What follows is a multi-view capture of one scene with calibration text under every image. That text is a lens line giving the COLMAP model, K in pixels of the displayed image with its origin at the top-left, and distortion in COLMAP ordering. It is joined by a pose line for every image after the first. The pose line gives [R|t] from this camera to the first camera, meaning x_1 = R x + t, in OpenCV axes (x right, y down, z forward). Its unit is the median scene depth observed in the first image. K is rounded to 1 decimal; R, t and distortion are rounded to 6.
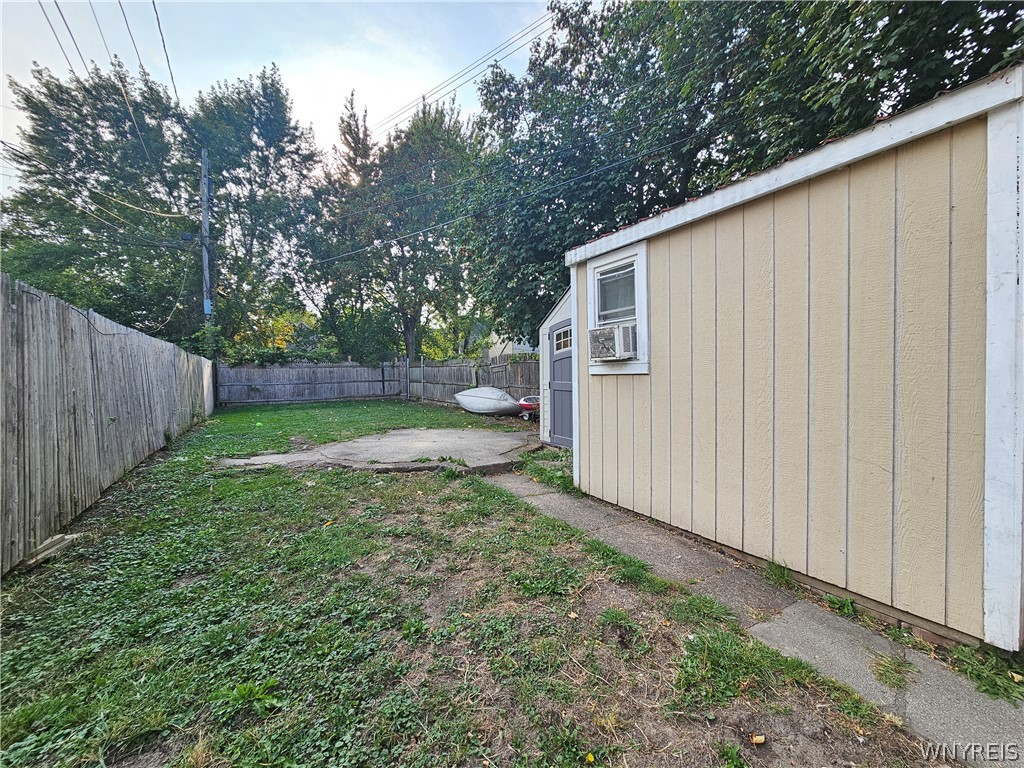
lens RADIAL K [[418.3, 0, 509.6], [0, 418.3, 384.4], [0, 0, 1]] dist [-0.001699, 0.000919]
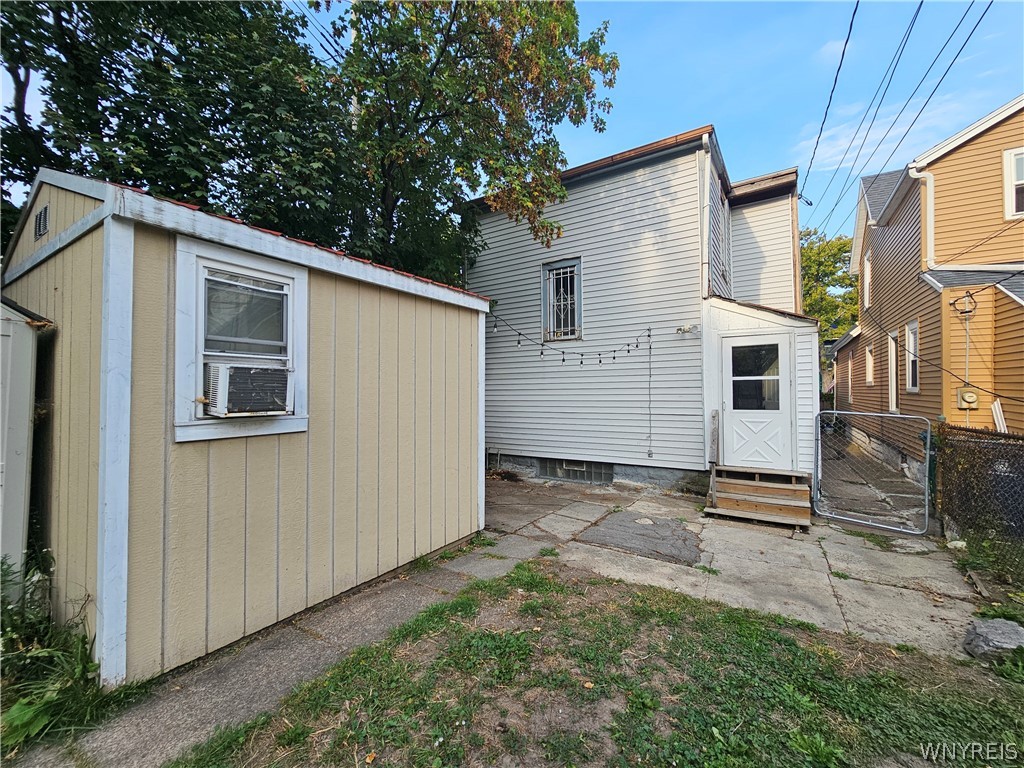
lens RADIAL K [[418.3, 0, 513.1], [0, 418.3, 384.7], [0, 0, 1]] dist [-0.001699, 0.000919]
pose [[-0.455334, 0.026240, 0.889934, -0.196913], [0.029243, 0.999467, -0.014508, -0.031429], [-0.889840, 0.019419, -0.455859, 0.344322]]
